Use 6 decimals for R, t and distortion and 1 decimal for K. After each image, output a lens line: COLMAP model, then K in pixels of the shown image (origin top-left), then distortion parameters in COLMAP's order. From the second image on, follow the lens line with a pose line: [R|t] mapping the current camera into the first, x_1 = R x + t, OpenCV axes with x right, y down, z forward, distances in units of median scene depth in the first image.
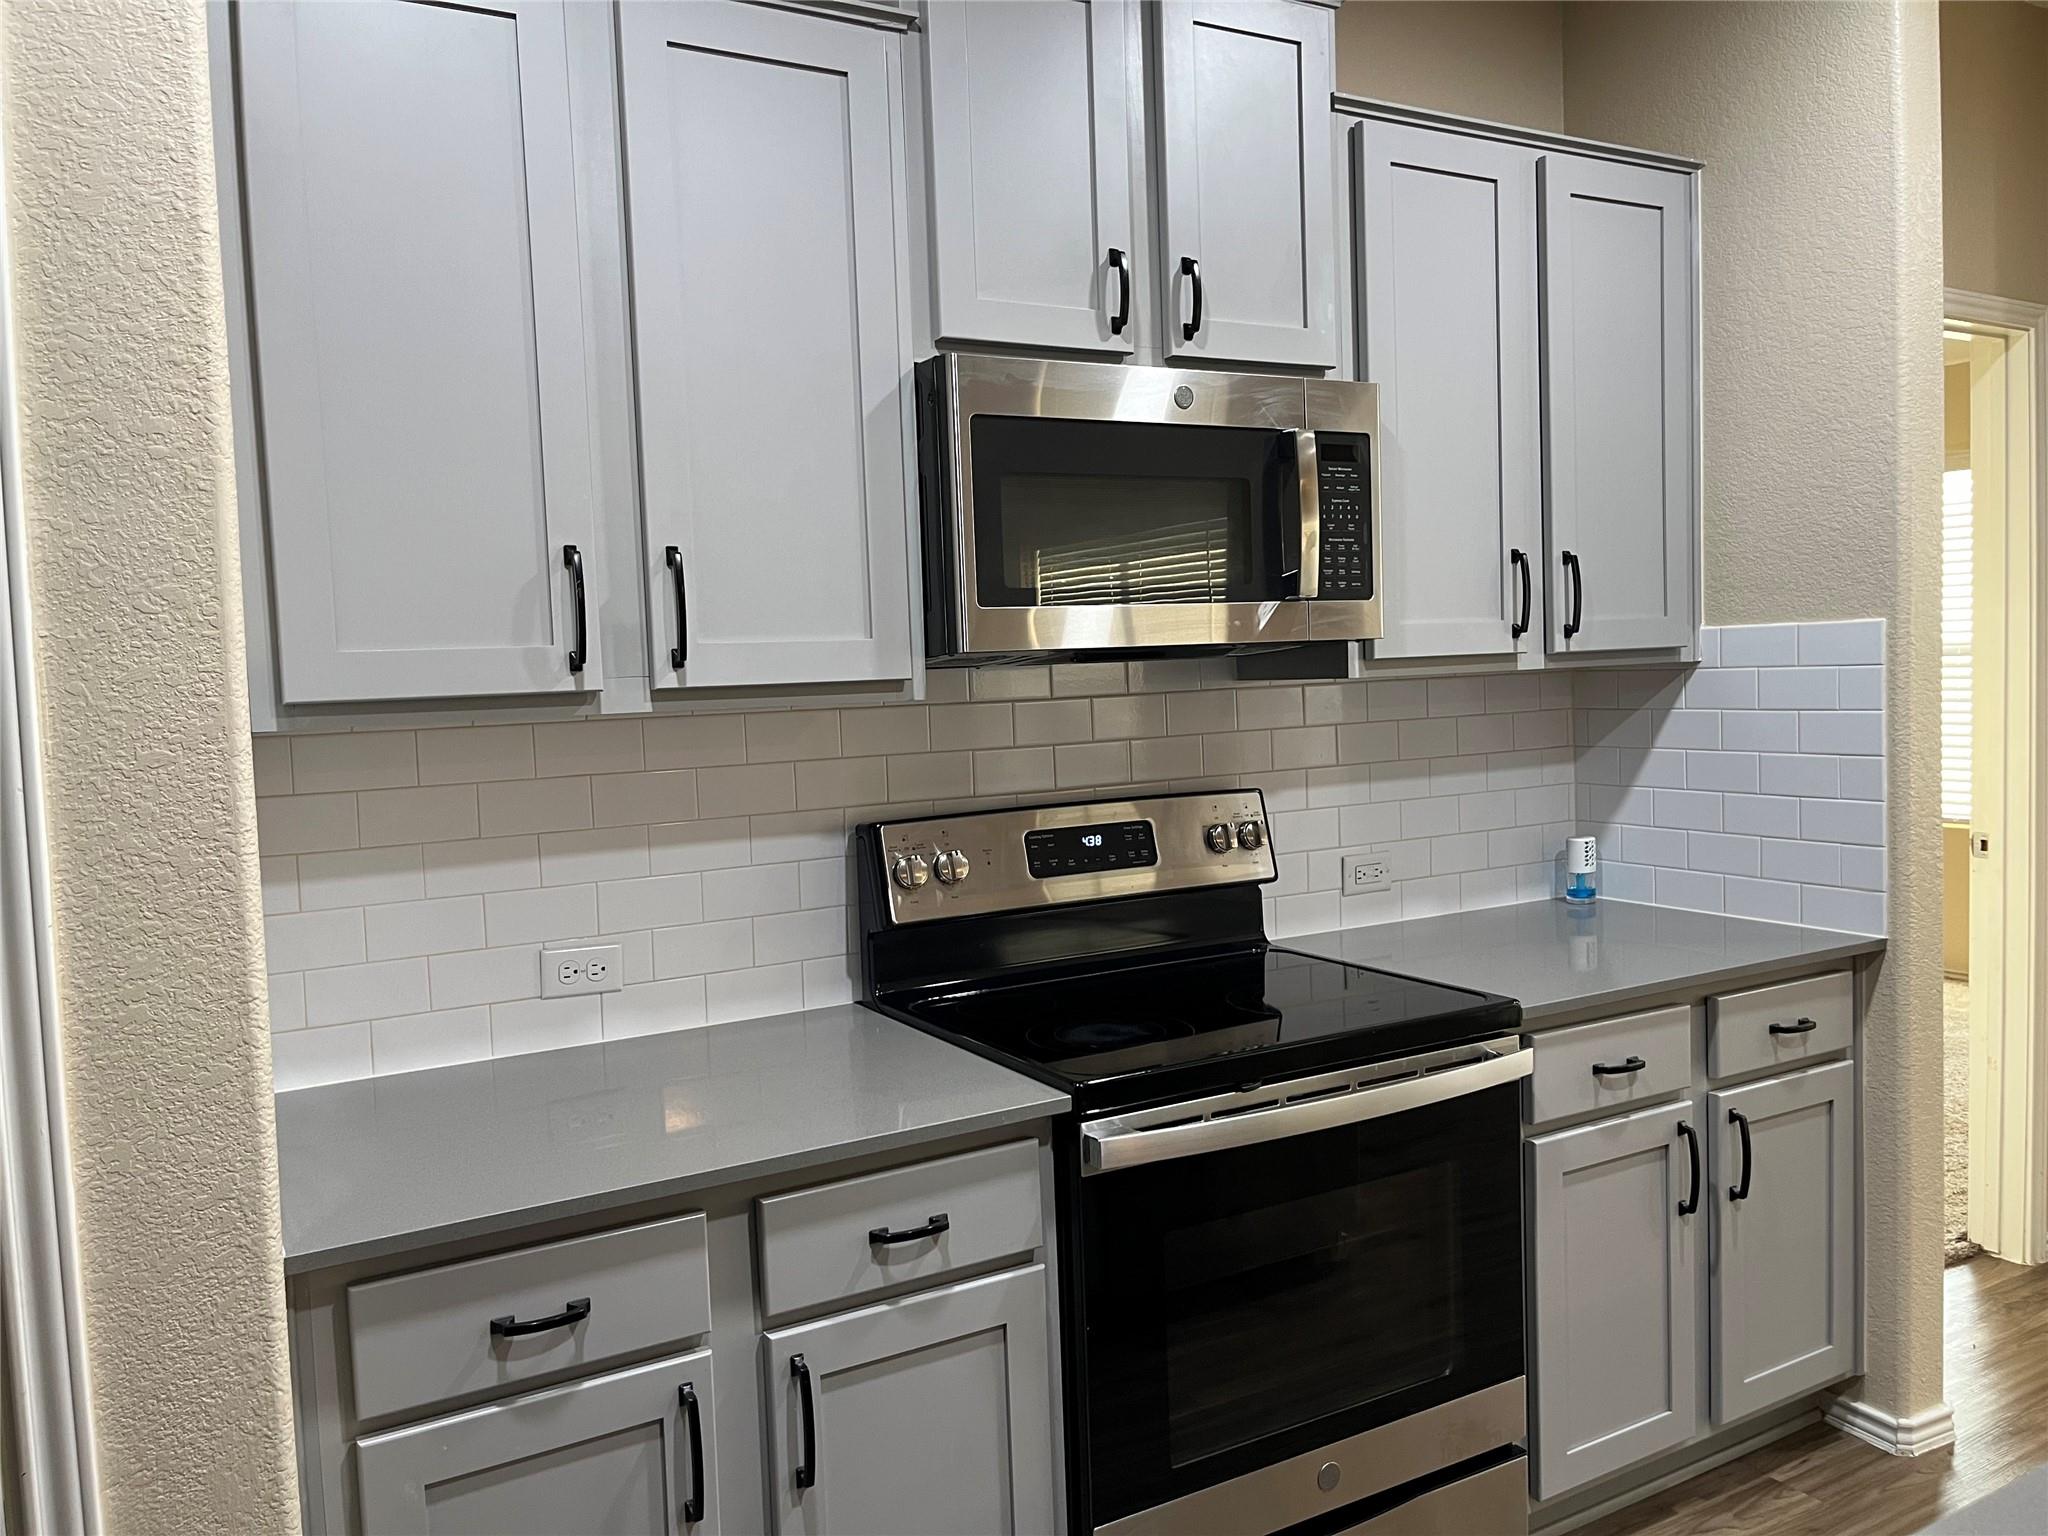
lens RADIAL K [[1486.9, 0, 1030.8], [0, 1486.9, 770.8], [0, 0, 1]] dist [0.041749, -0.050876]
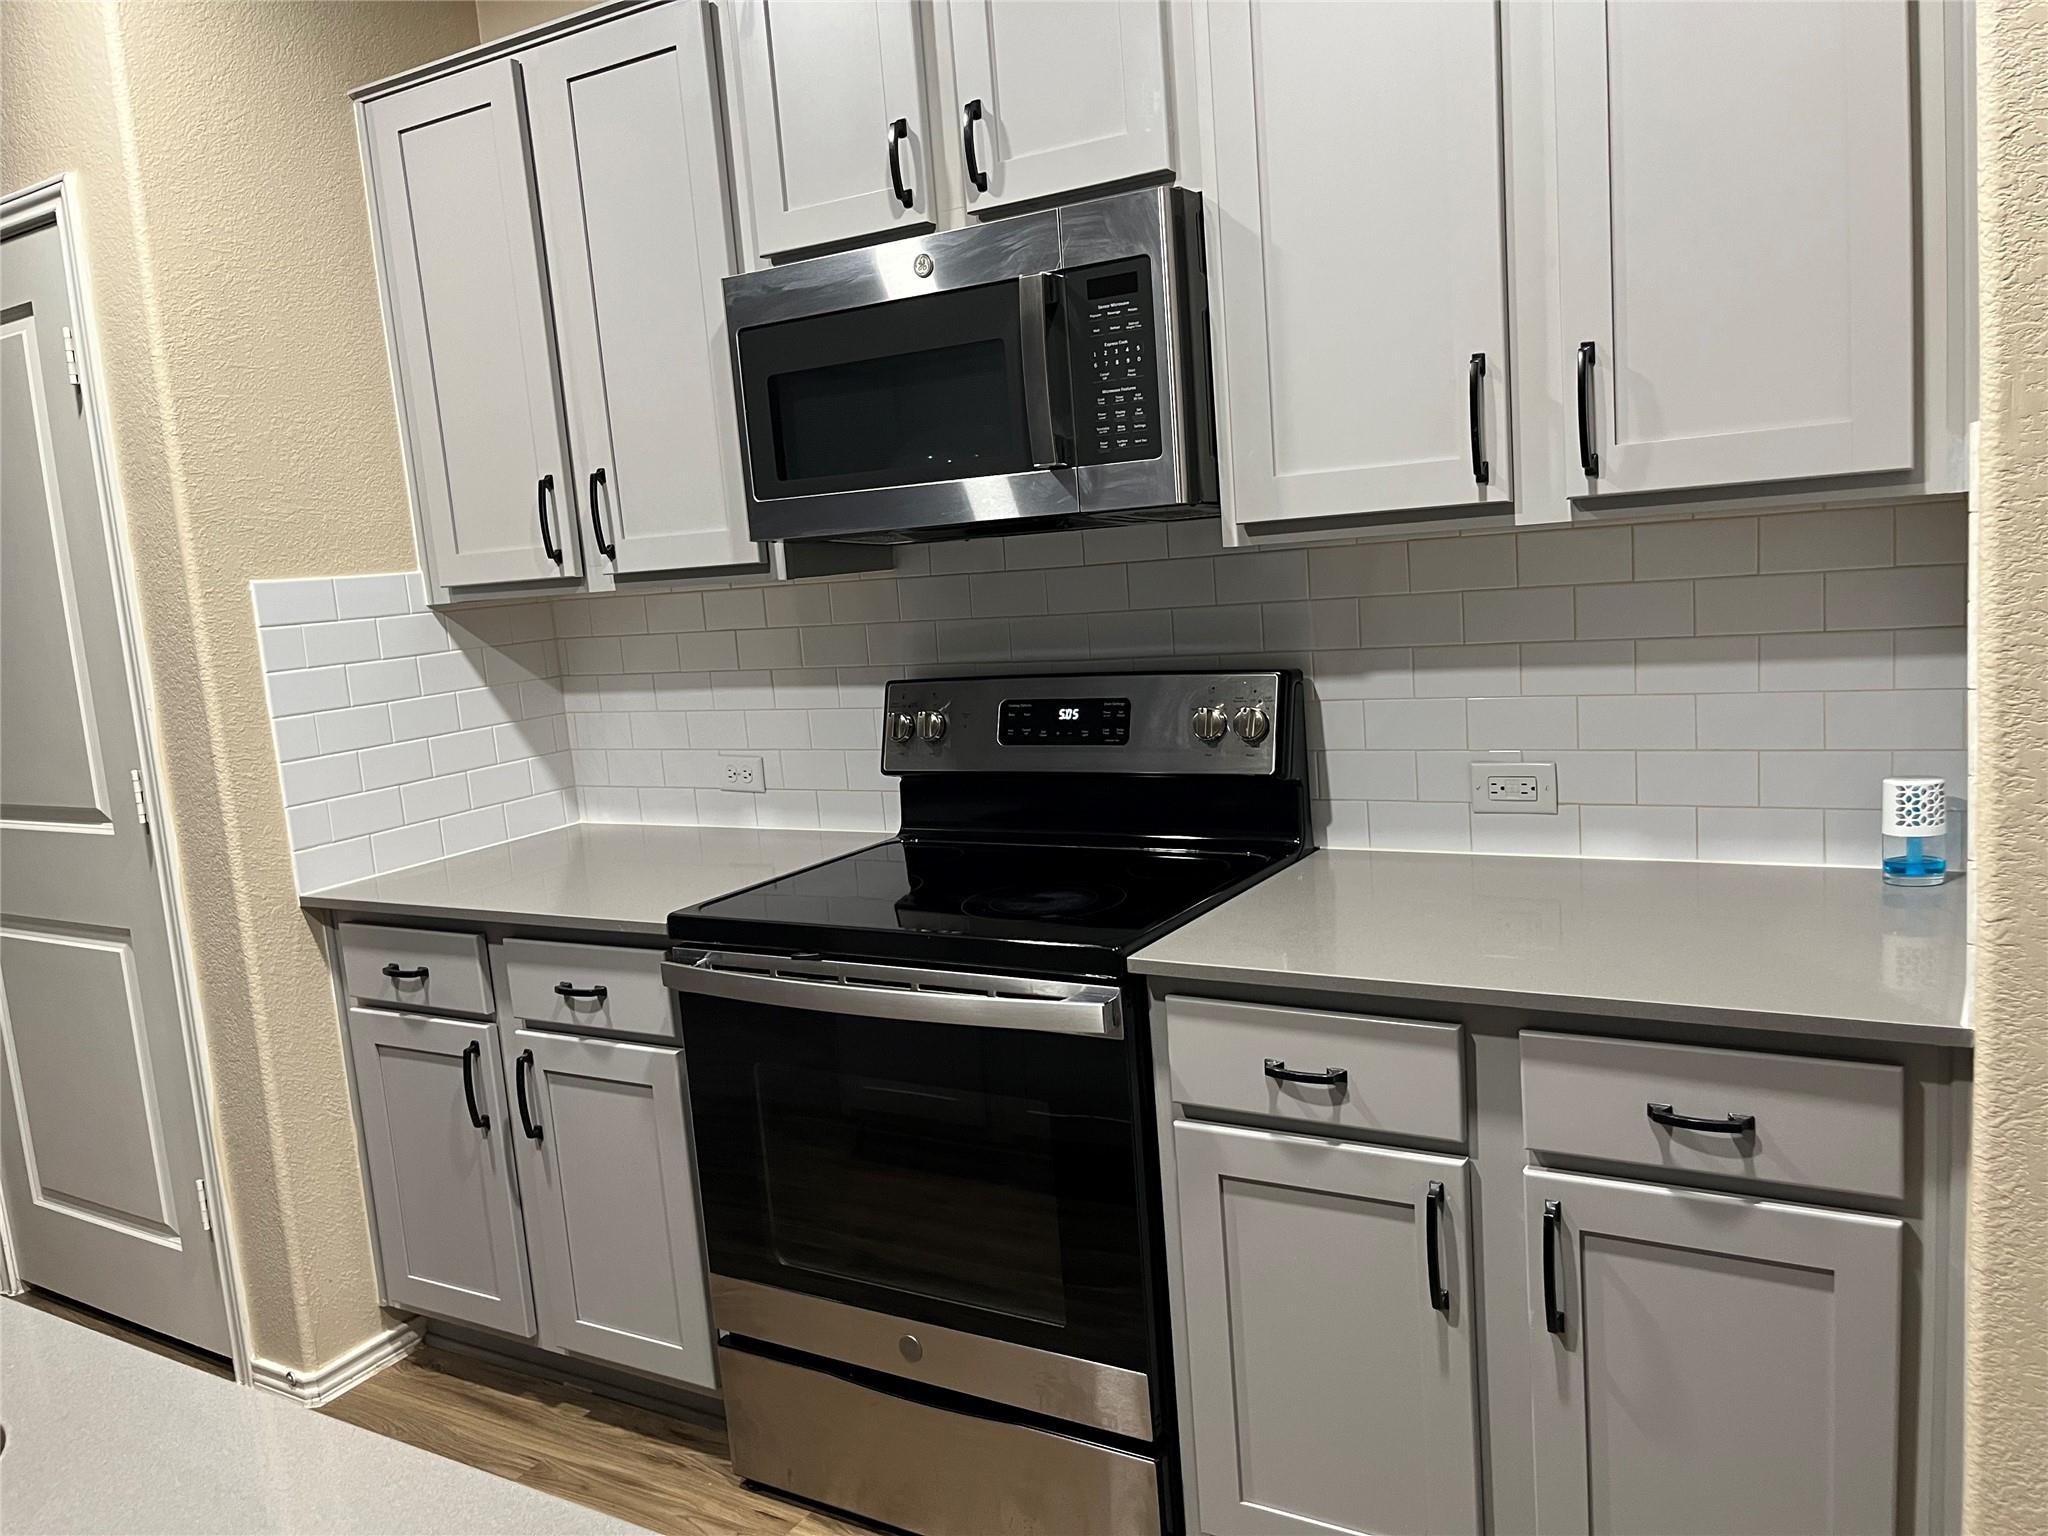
lens RADIAL K [[1562.0, 0, 1032.8], [0, 1562.0, 778.0], [0, 0, 1]] dist [0.056611, -0.077264]
pose [[0.505574, 0.129492, -0.853010, 0.938889], [0.002757, 0.988425, 0.151683, -0.068865], [0.862779, -0.079039, 0.499365, 0.472162]]
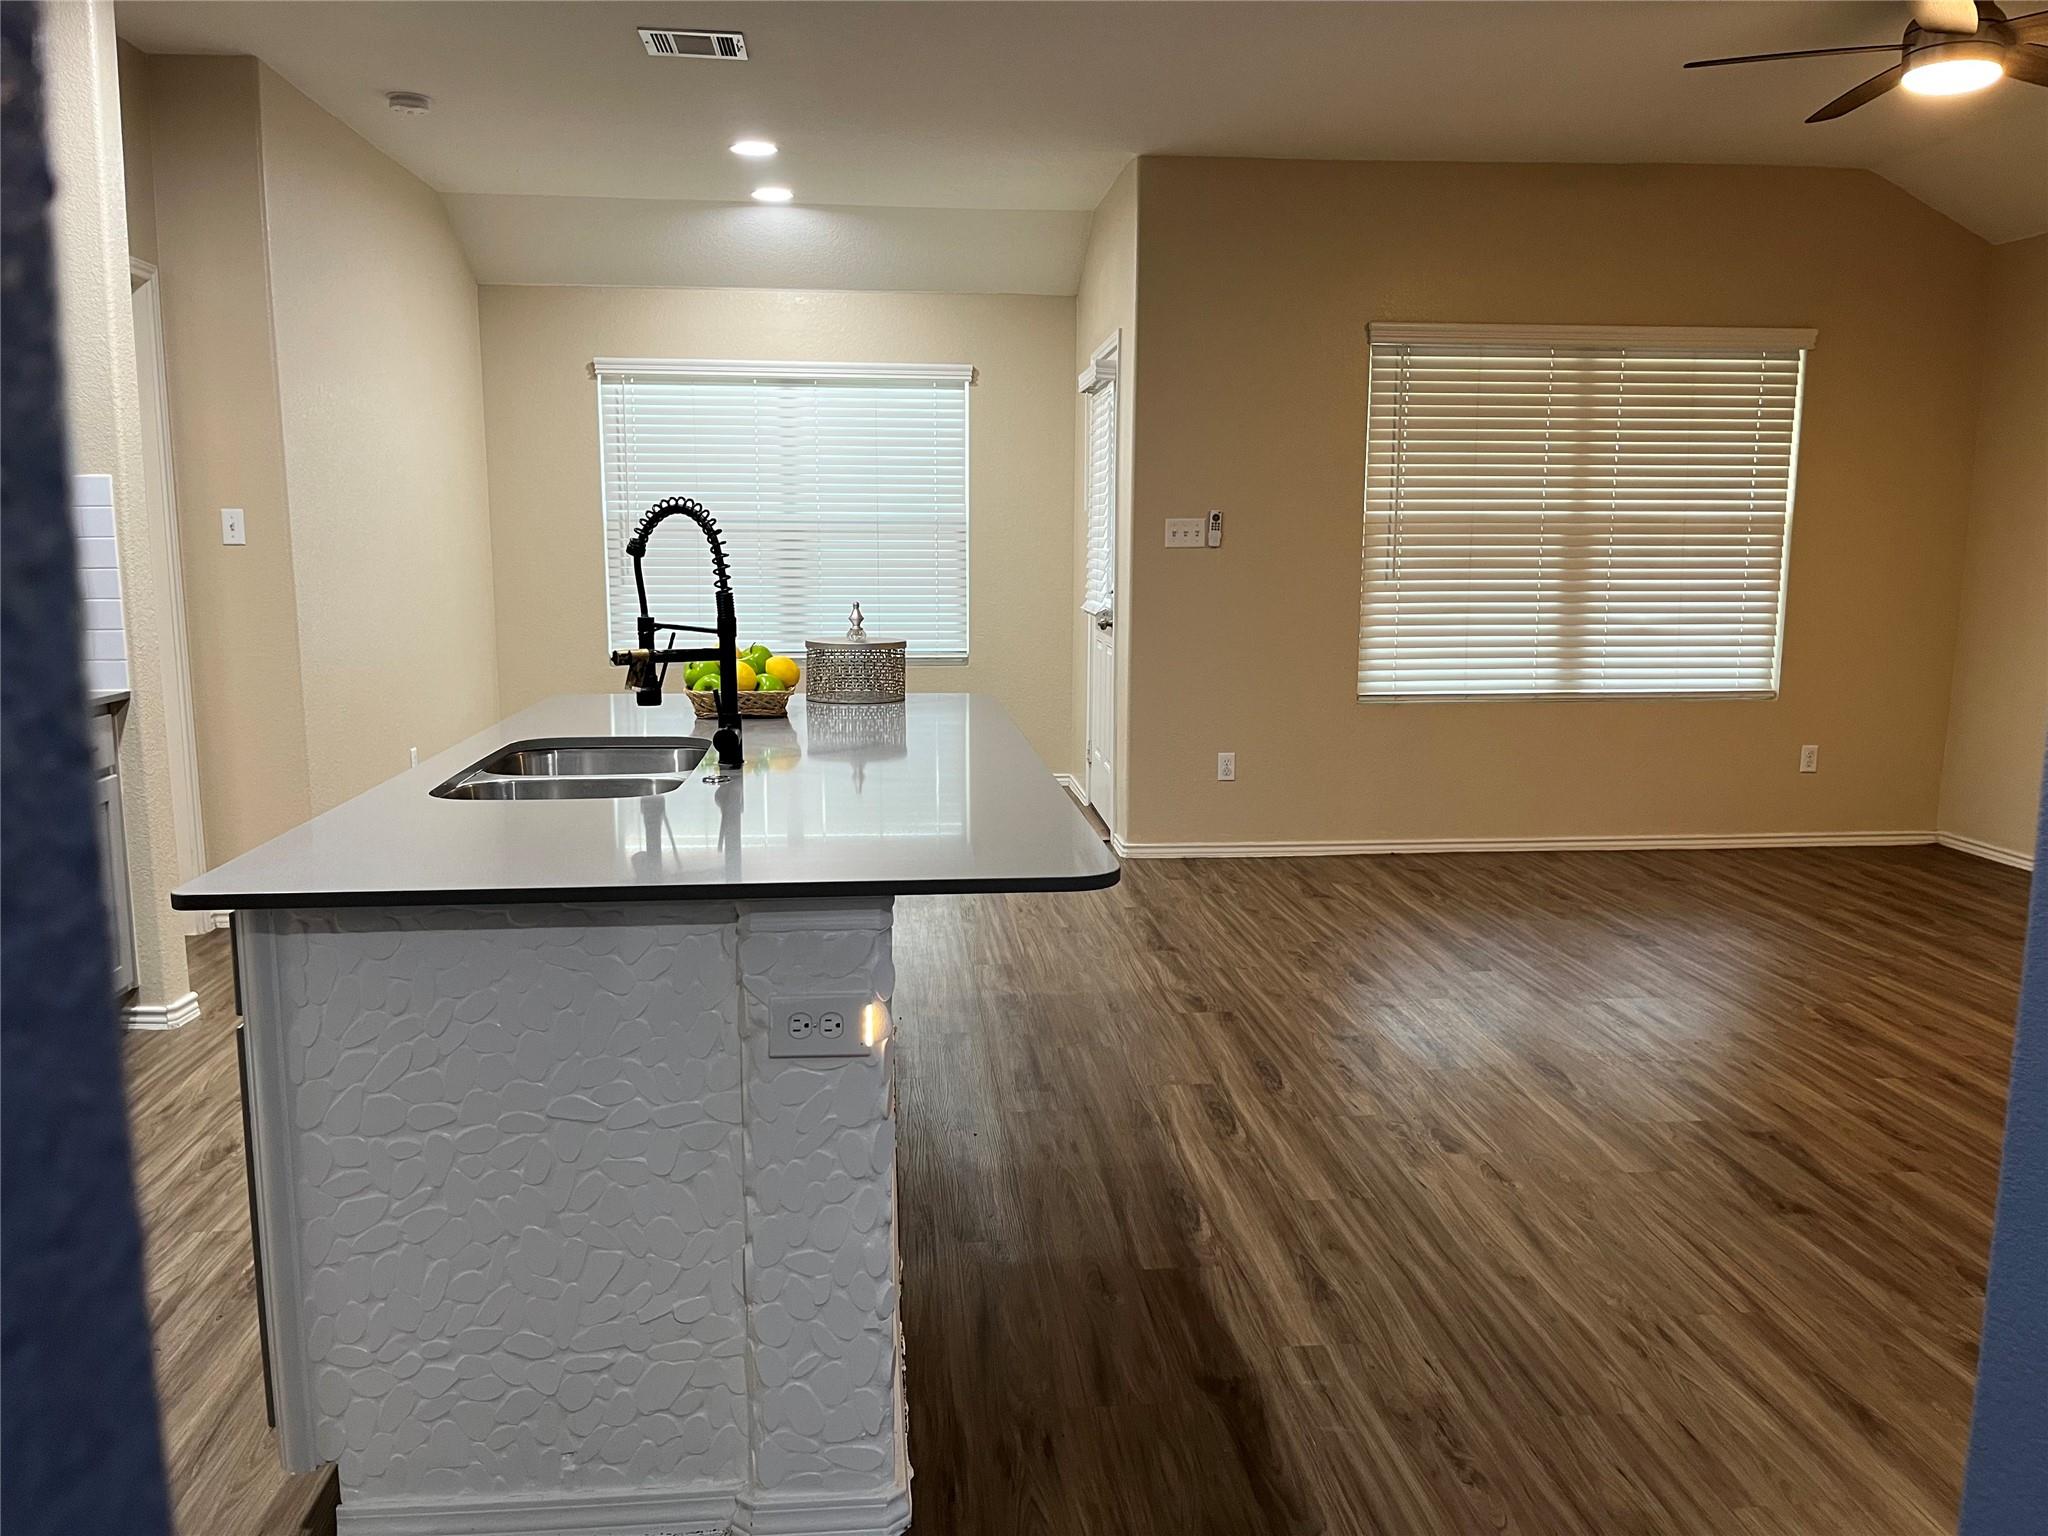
lens RADIAL K [[1562.0, 0, 1037.7], [0, 1562.0, 778.5], [0, 0, 1]] dist [0.056611, -0.077264]
pose [[0.382381, -0.104713, 0.918052, -0.580229], [0.039577, 0.994502, 0.096948, 0.088066], [-0.923157, -0.000737, 0.384423, -0.477710]]
